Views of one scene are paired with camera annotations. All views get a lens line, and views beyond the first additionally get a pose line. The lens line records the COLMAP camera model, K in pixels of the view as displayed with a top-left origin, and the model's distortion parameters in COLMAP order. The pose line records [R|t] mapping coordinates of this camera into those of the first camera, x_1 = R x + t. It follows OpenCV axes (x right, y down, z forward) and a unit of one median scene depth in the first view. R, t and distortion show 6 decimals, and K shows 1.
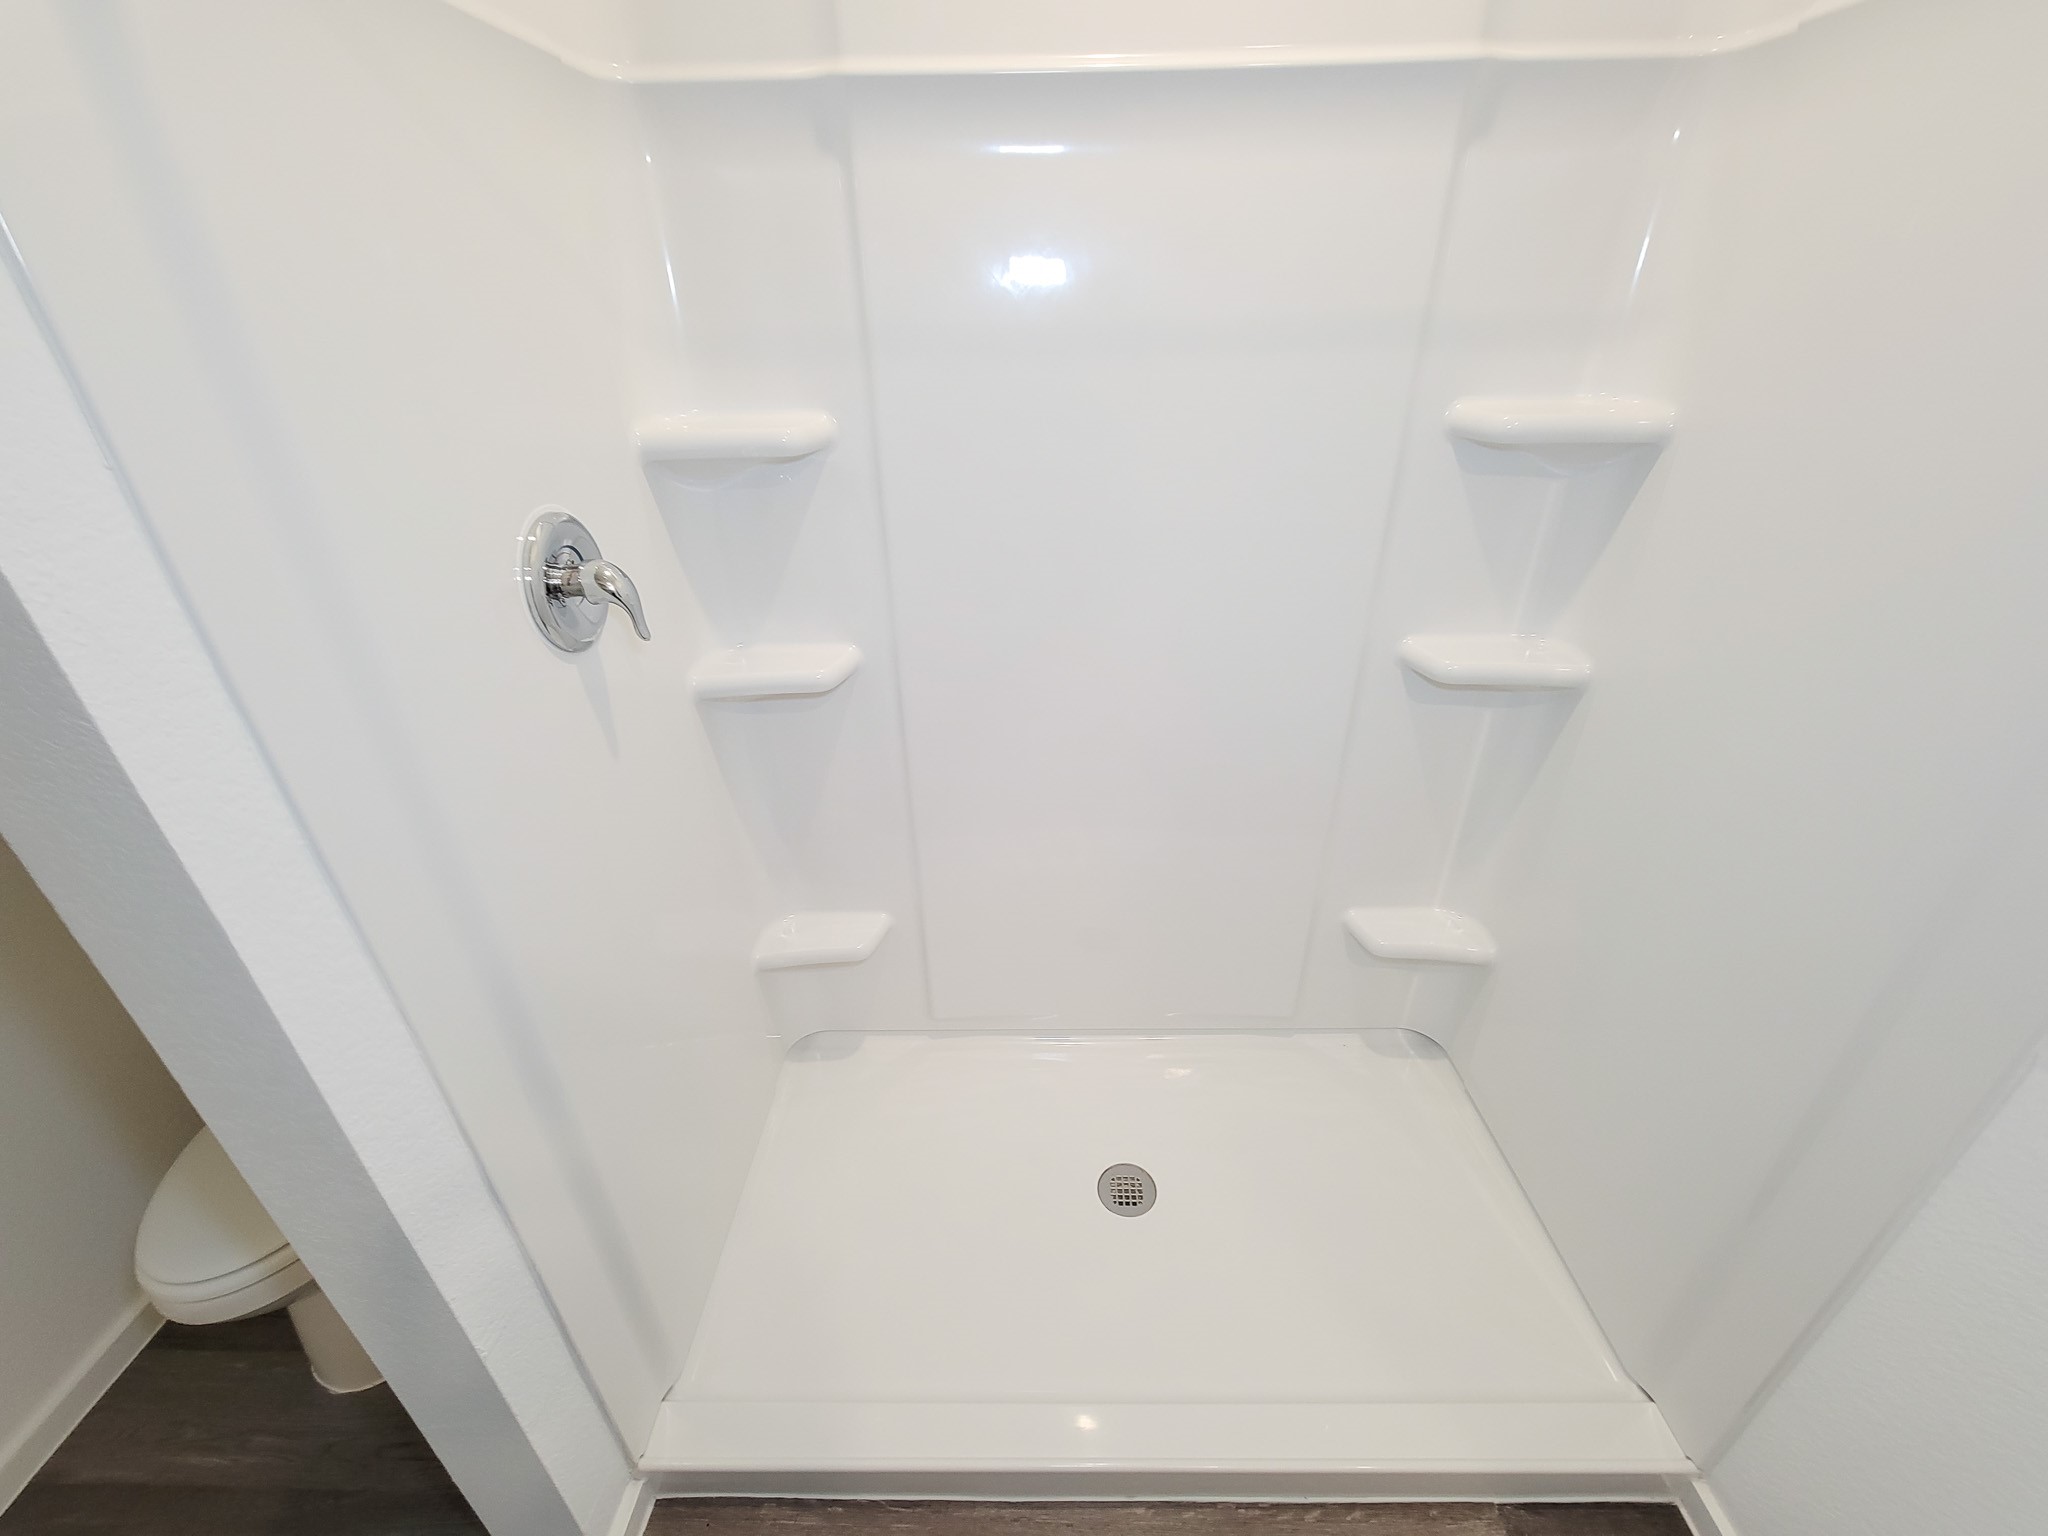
lens RADIAL K [[775.7, 0, 1044.9], [0, 775.7, 740.8], [0, 0, 1]] dist [-0.000637, -0.000164]
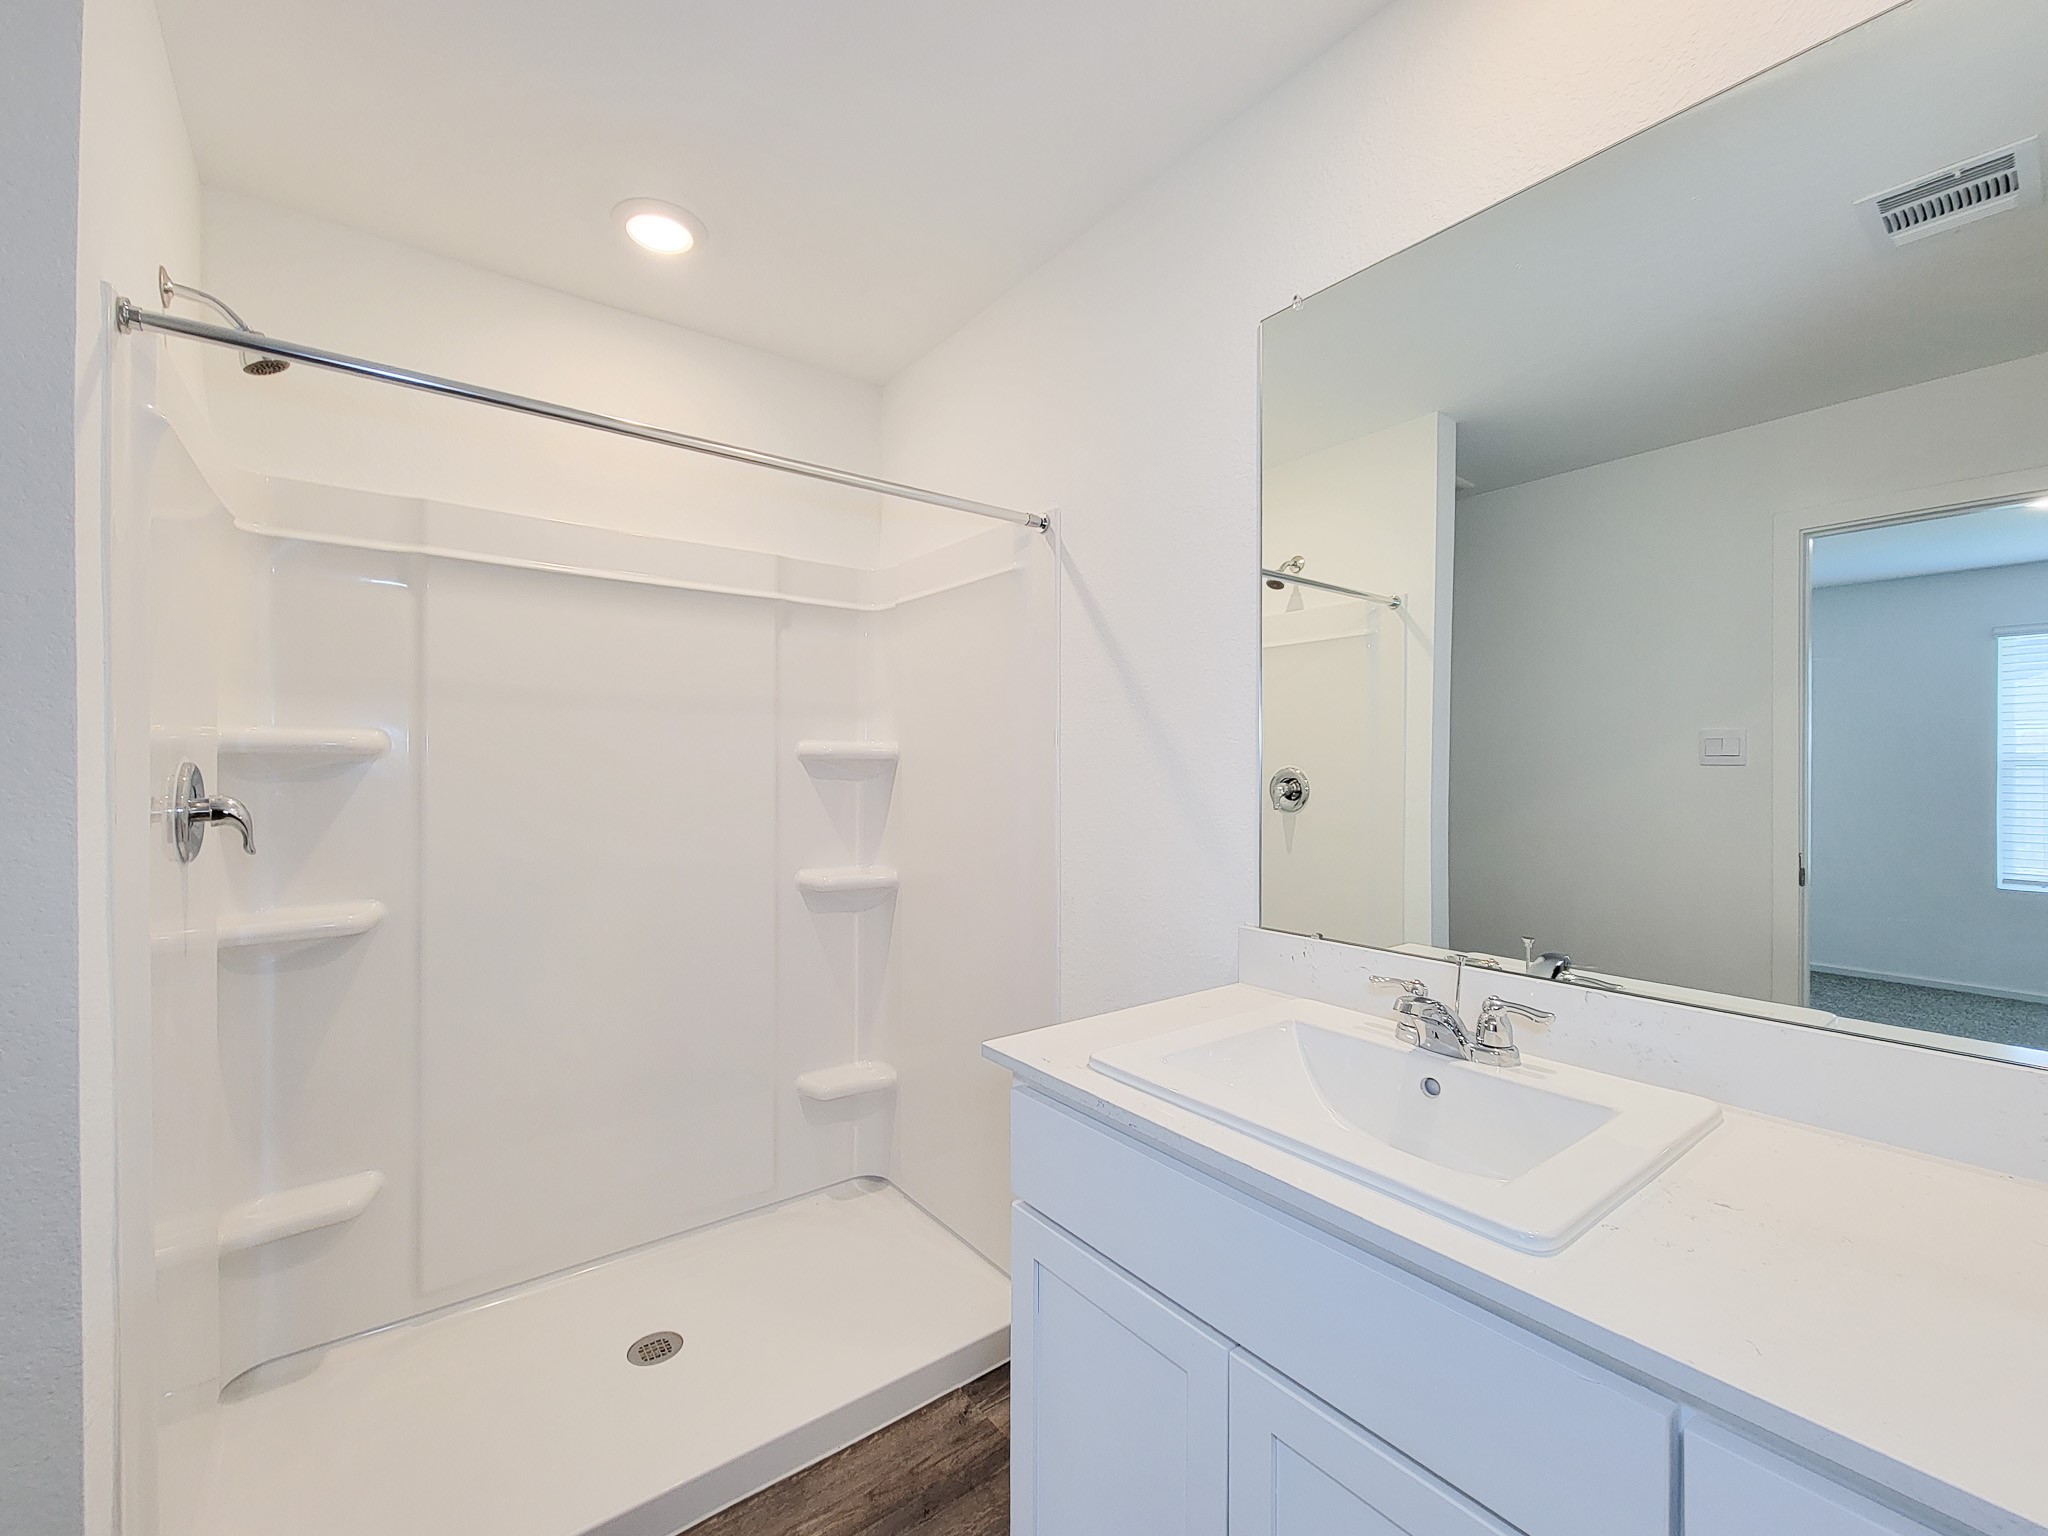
lens RADIAL K [[840.7, 0, 1024.4], [0, 840.7, 771.0], [0, 0, 1]] dist [-0.000386, -0.000549]
pose [[0.785303, 0.018322, 0.618841, -0.283765], [0.280811, 0.880289, -0.382410, 0.522326], [-0.551765, 0.474085, 0.686148, -0.626132]]
